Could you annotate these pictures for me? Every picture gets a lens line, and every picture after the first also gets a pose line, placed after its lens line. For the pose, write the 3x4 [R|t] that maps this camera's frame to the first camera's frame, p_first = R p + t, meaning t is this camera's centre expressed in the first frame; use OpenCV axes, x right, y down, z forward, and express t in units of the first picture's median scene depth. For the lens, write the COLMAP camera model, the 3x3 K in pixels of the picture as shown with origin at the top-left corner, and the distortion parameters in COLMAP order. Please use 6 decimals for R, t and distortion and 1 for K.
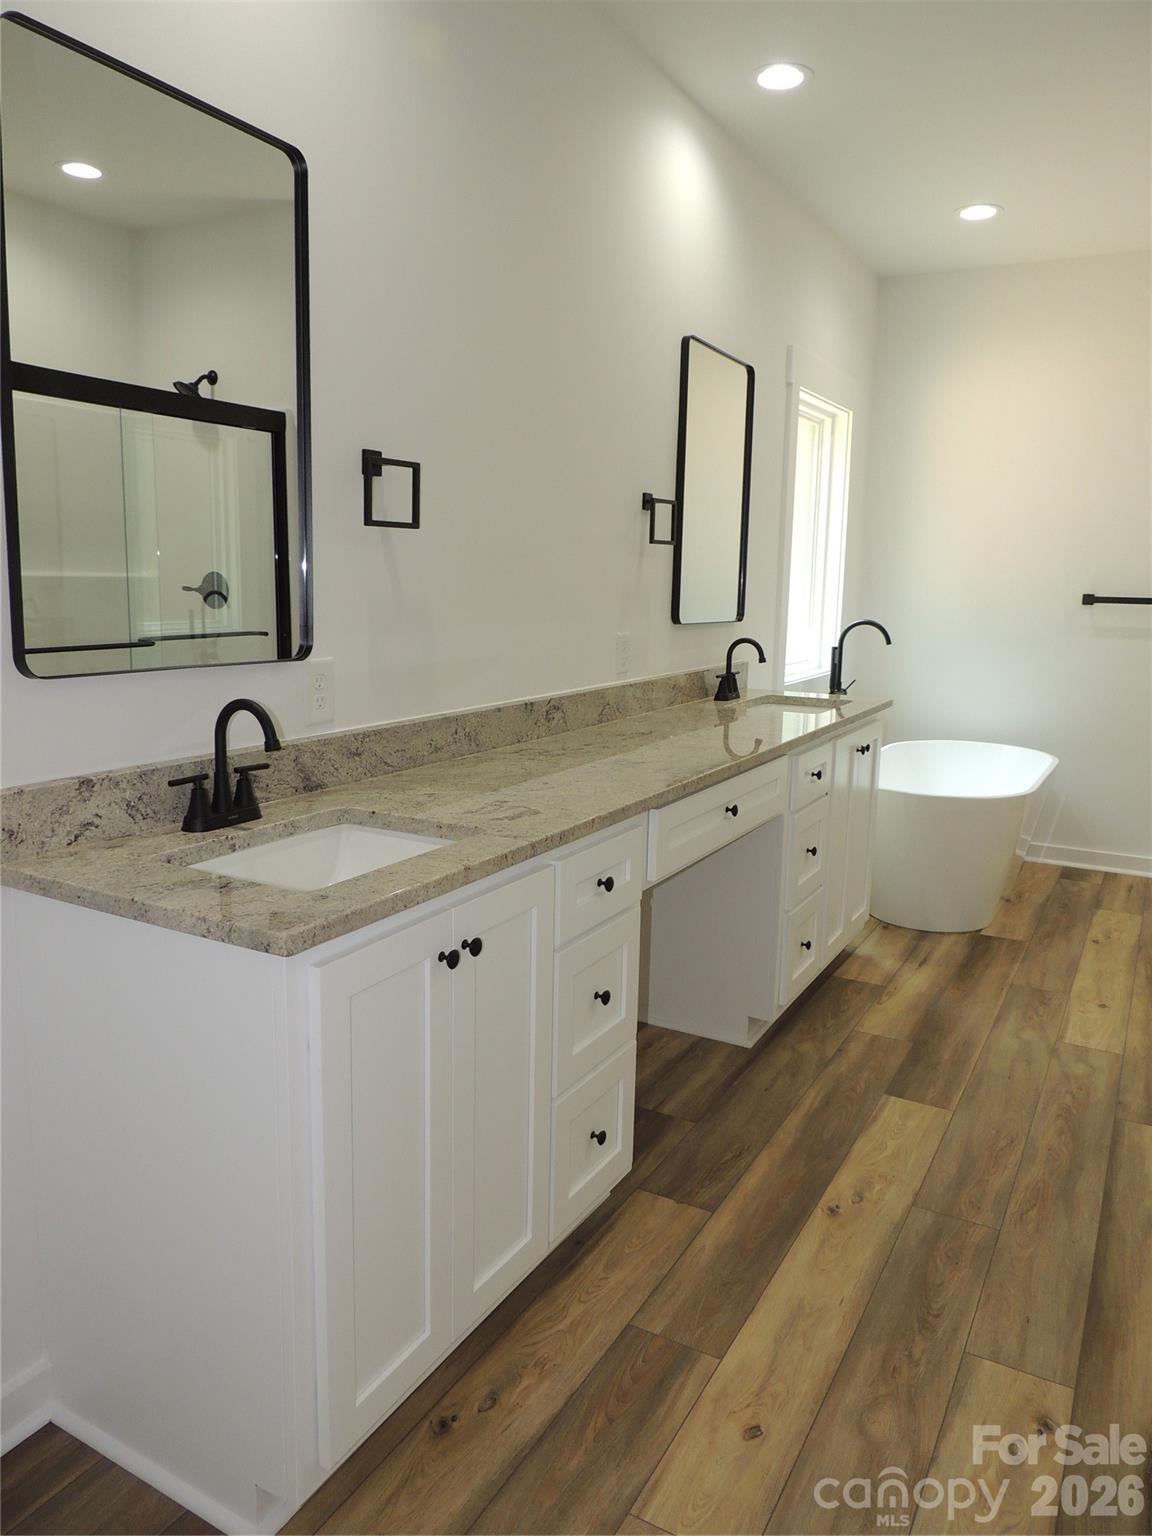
lens RADIAL K [[1104.5, 0, 576.0], [0, 1104.5, 768.0], [0, 0, 1]] dist [-0.054473, 0.050973]
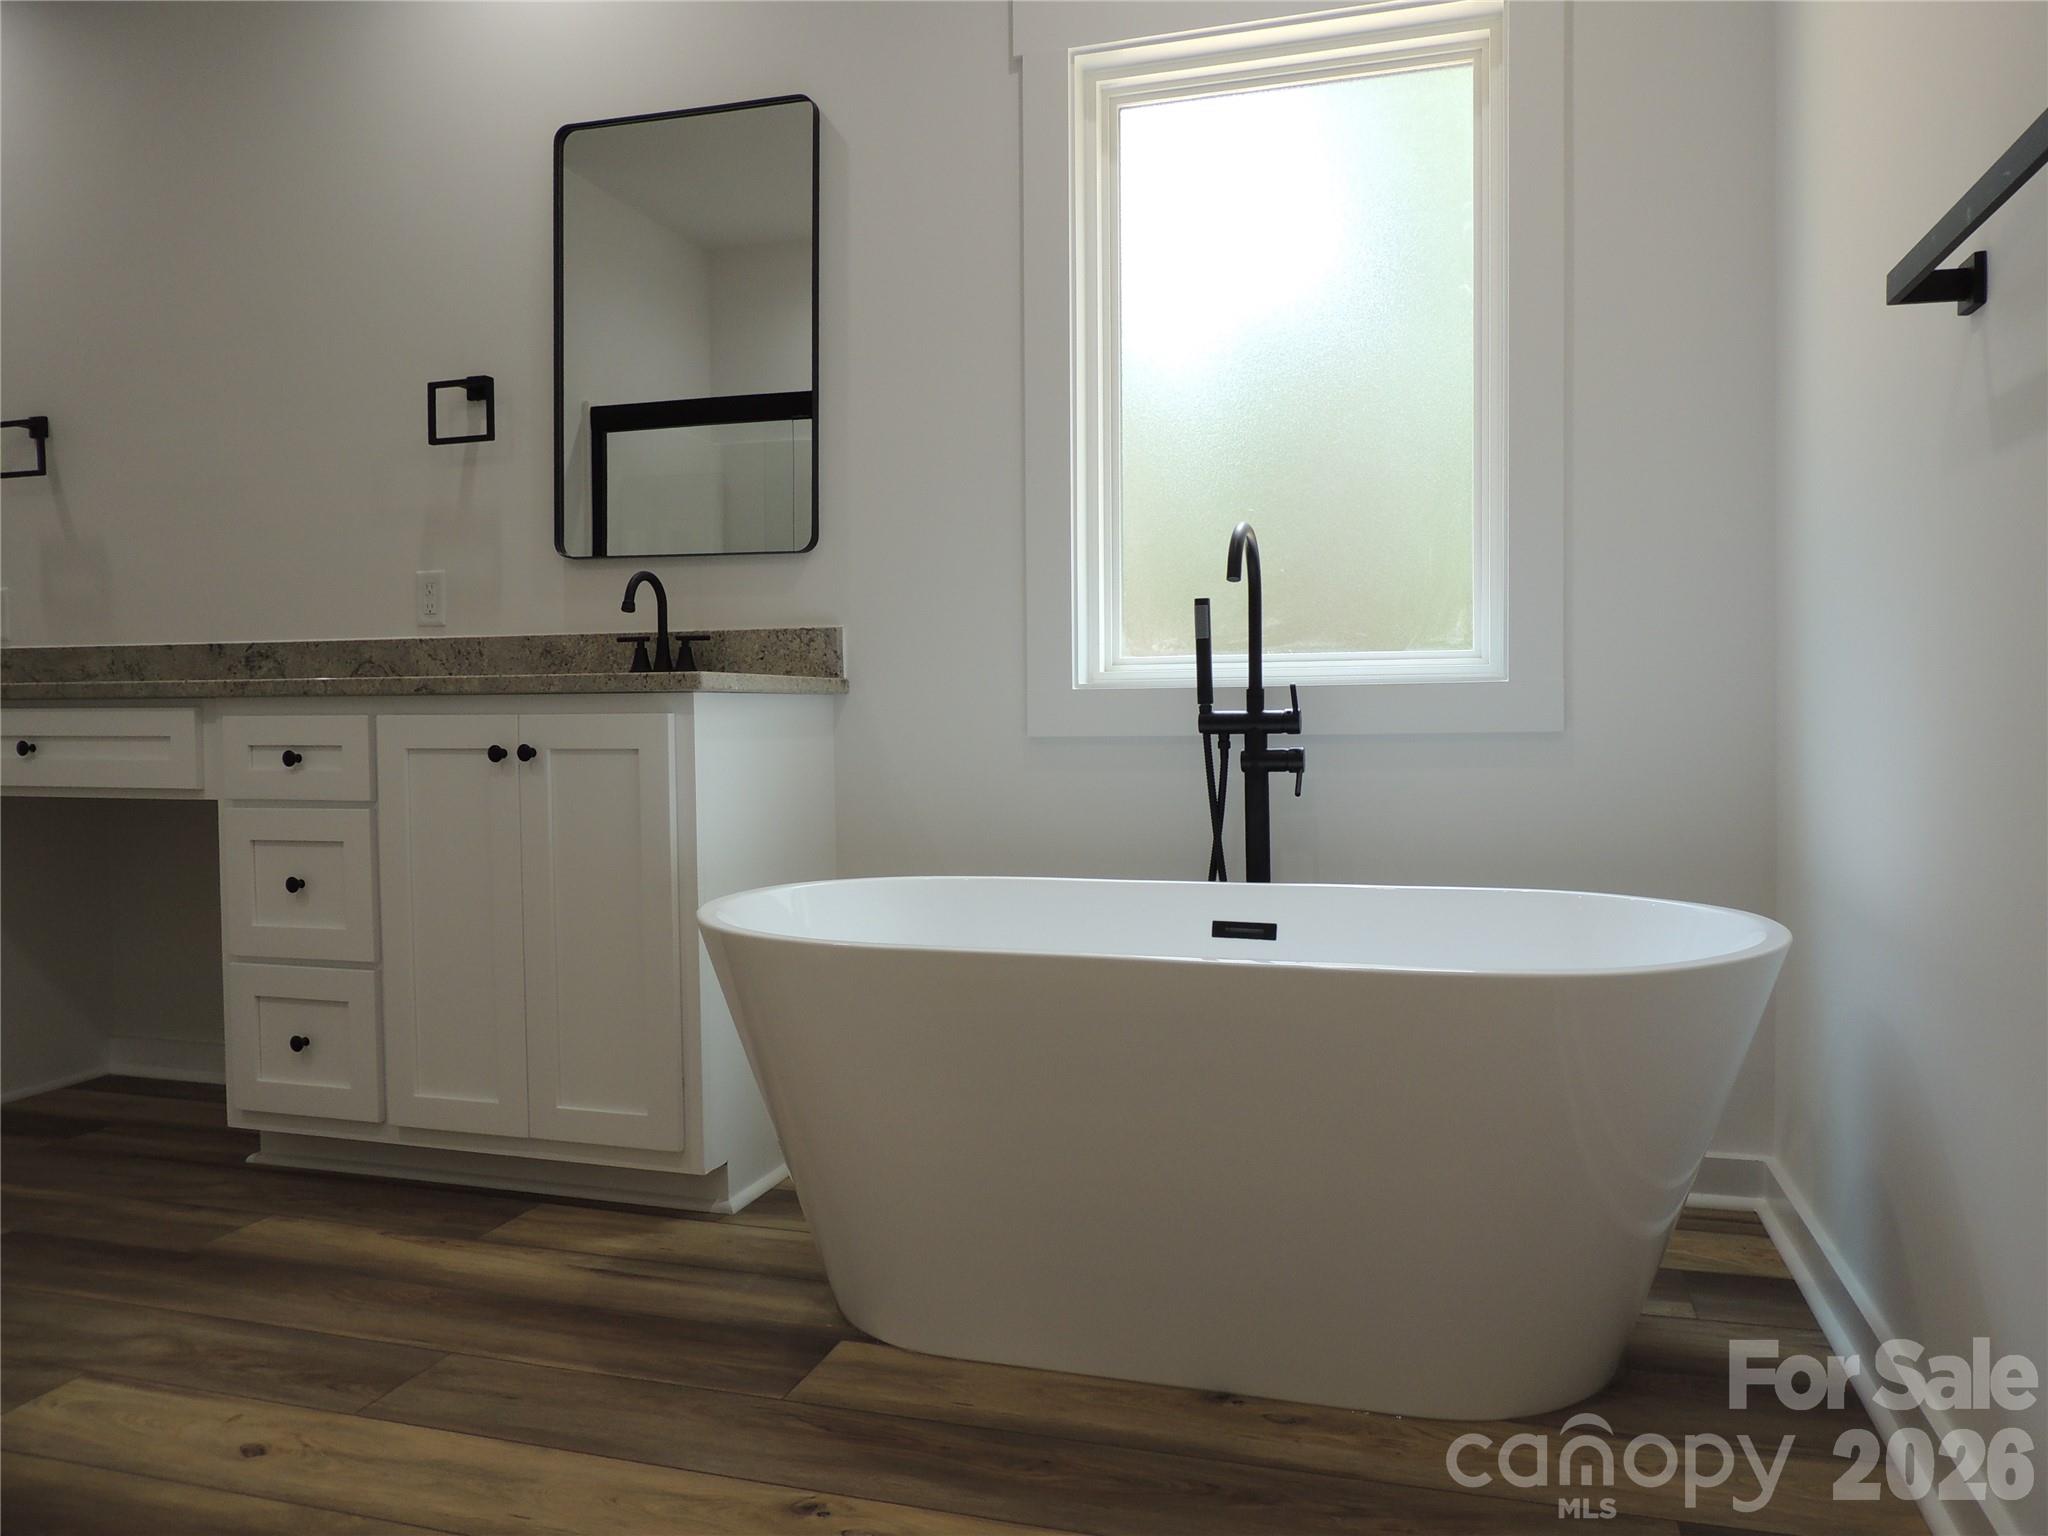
lens RADIAL K [[1472.6, 0, 1024.0], [0, 1472.6, 768.0], [0, 0, 1]] dist [-0.054473, 0.050973]
pose [[0.202653, 0.010440, -0.979195, 0.991662], [-0.167376, 0.985598, -0.024132, -0.032194], [0.964840, 0.168784, 0.201482, 1.105793]]
